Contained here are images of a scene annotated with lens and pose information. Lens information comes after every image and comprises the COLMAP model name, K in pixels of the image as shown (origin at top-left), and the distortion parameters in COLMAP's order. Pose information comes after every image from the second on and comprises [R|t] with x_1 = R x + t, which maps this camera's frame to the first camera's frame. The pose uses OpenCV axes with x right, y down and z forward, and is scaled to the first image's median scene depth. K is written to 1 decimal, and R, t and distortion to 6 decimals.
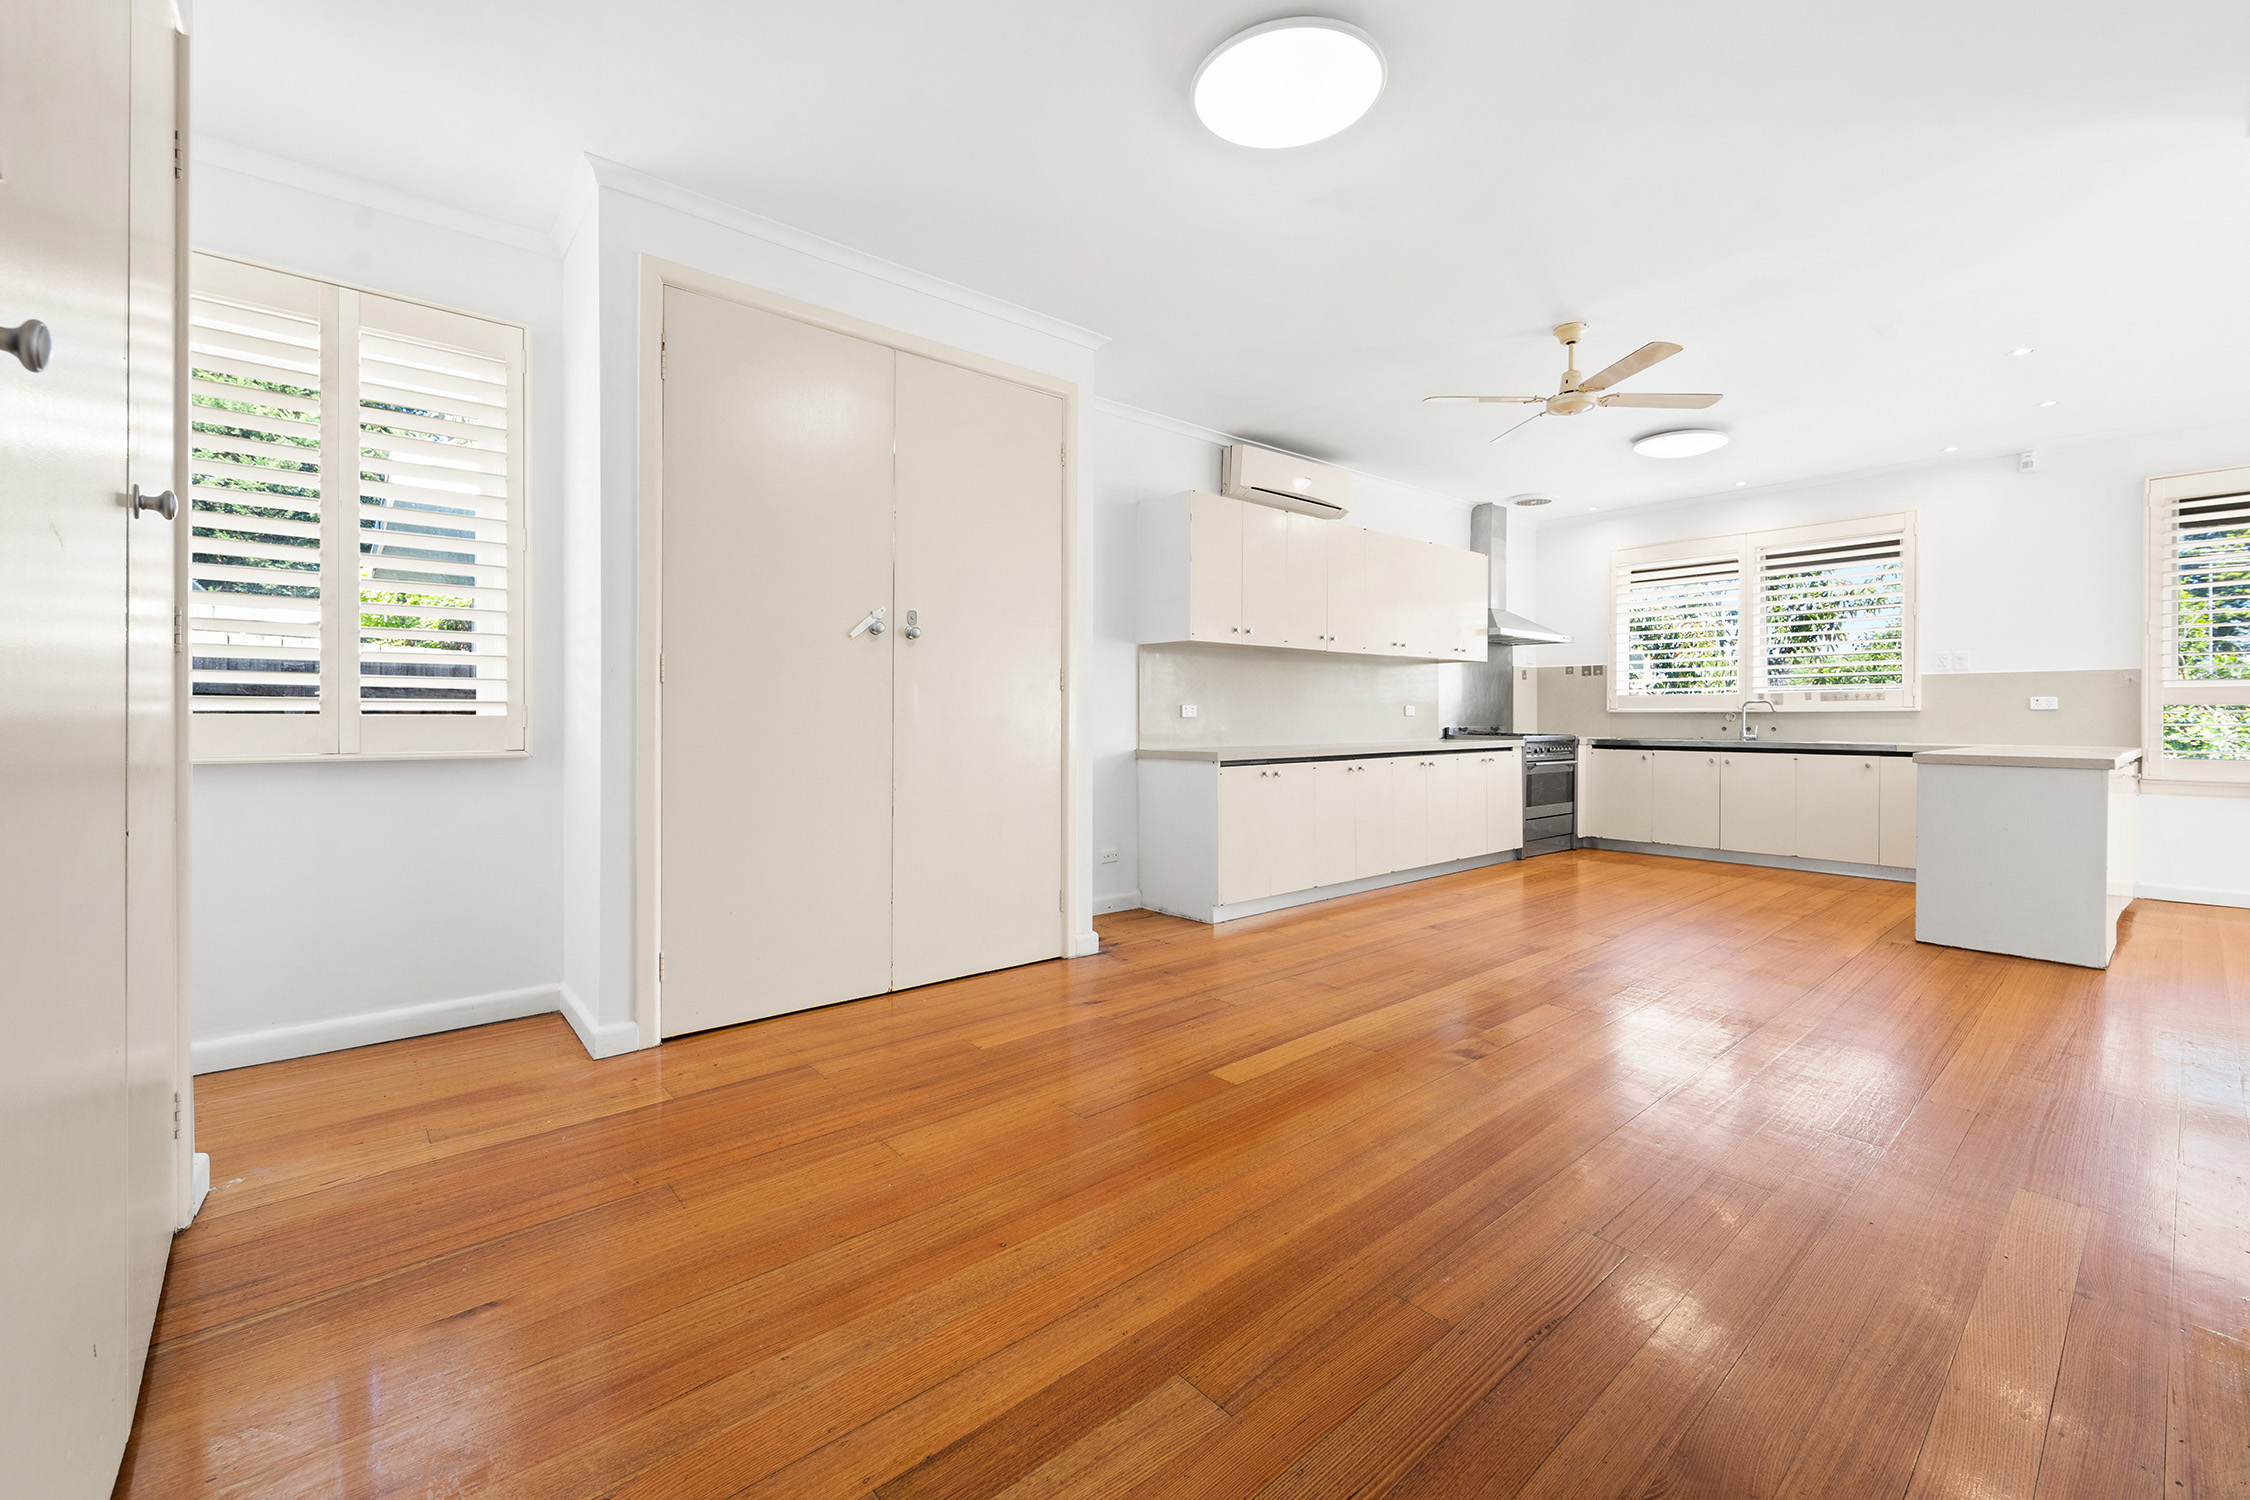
lens RADIAL K [[868.9, 0, 1104.6], [0, 868.9, 702.1], [0, 0, 1]] dist [0.000285, 0.000012]
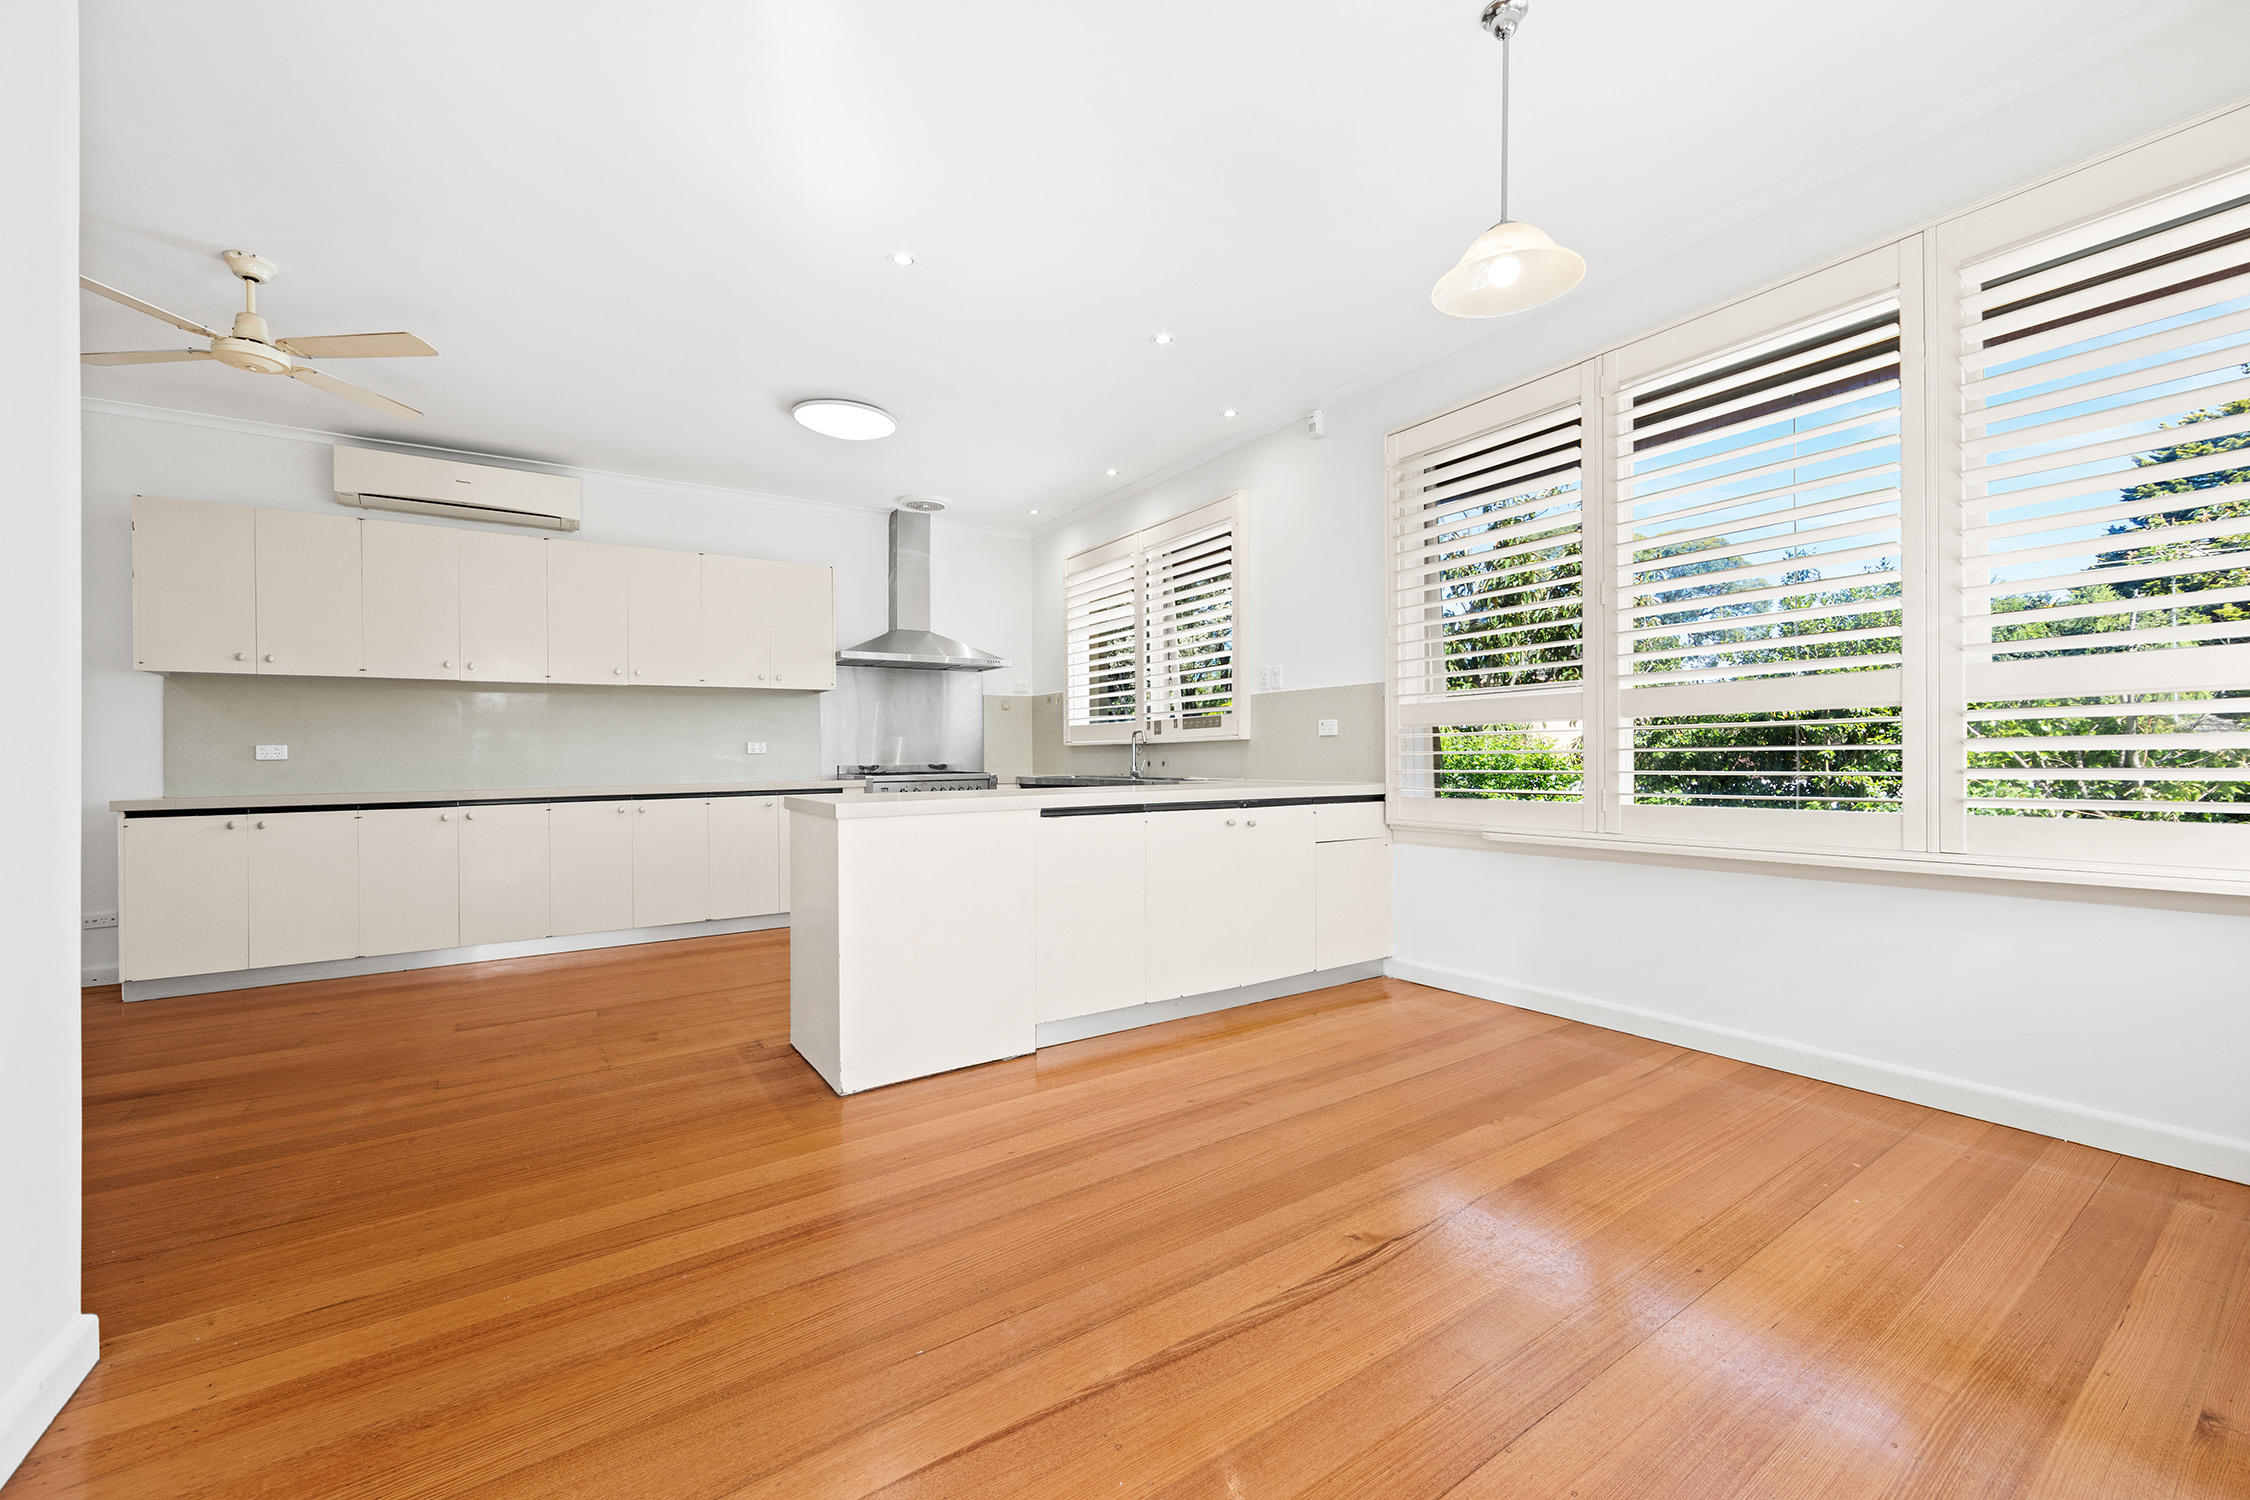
lens RADIAL K [[886.4, 0, 1121.5], [0, 886.4, 745.3], [0, 0, 1]] dist [0.000050, 0.000002]
pose [[0.996663, -0.014536, -0.080316, 0.776401], [0.014551, 0.999894, -0.000398, 0.012165], [0.080314, -0.000772, 0.996769, 0.146697]]
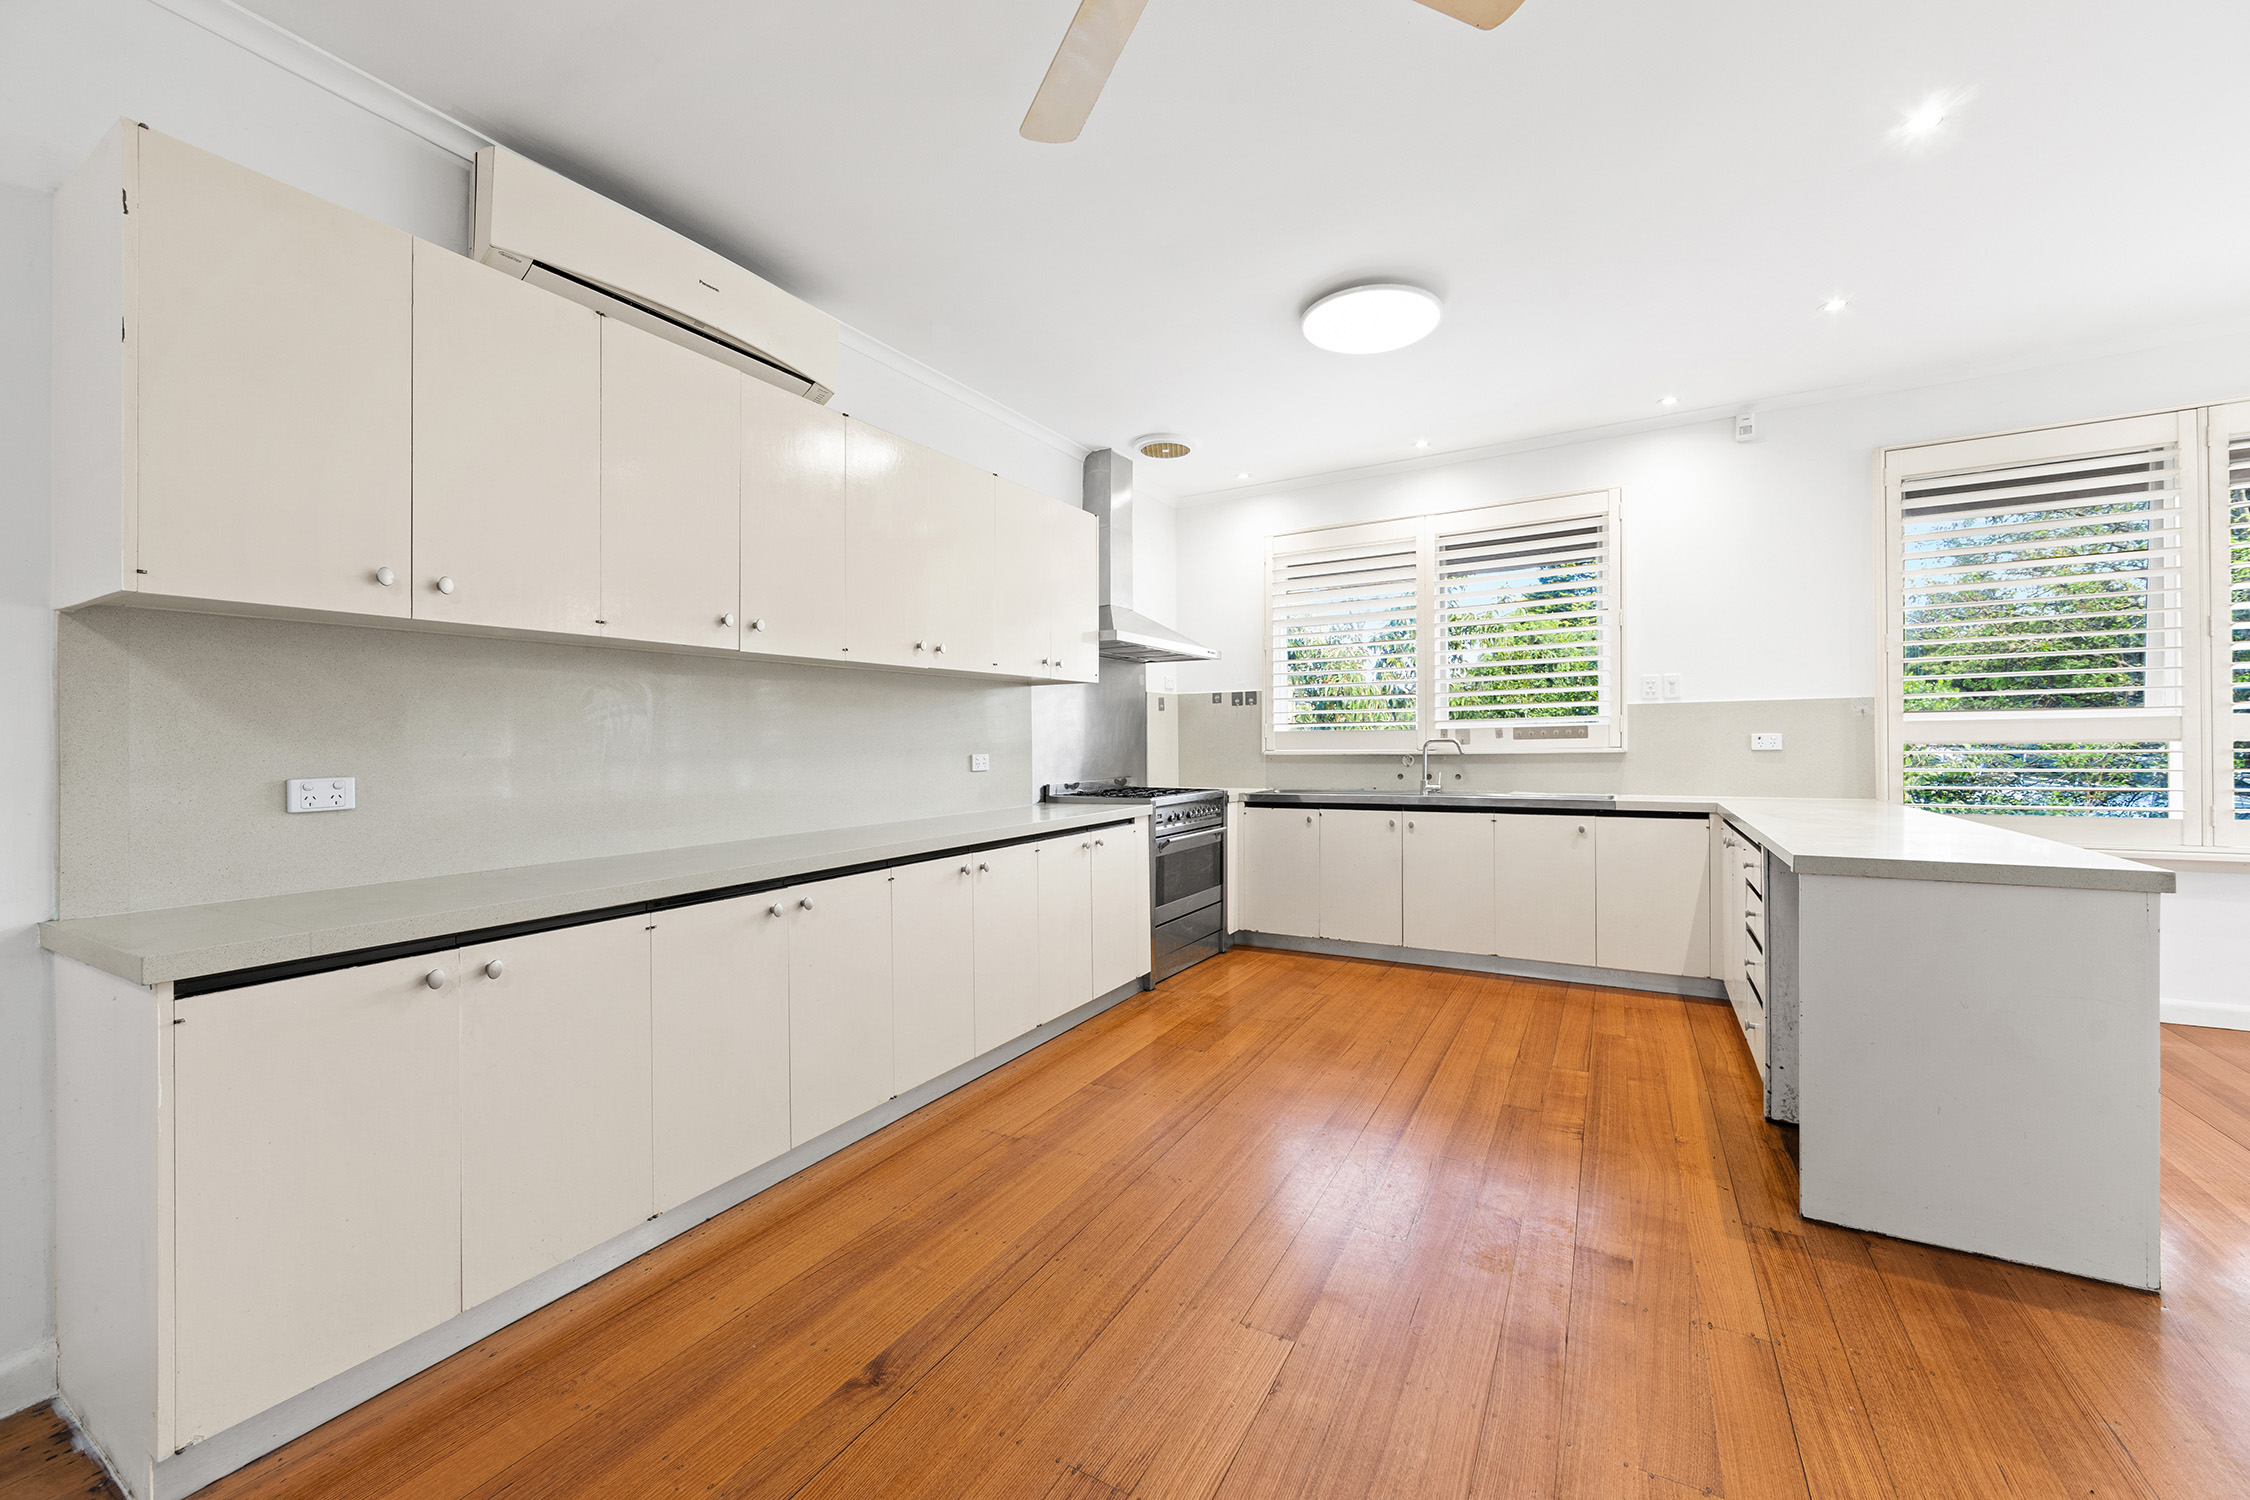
lens RADIAL K [[876.8, 0, 1114.7], [0, 876.8, 735.2], [0, 0, 1]] dist [-0.000771, -0.000029]
pose [[0.934468, -0.011574, 0.355858, 0.221833], [0.010684, 0.999933, 0.004465, -0.010954], [-0.355886, -0.000370, 0.934529, 0.393774]]
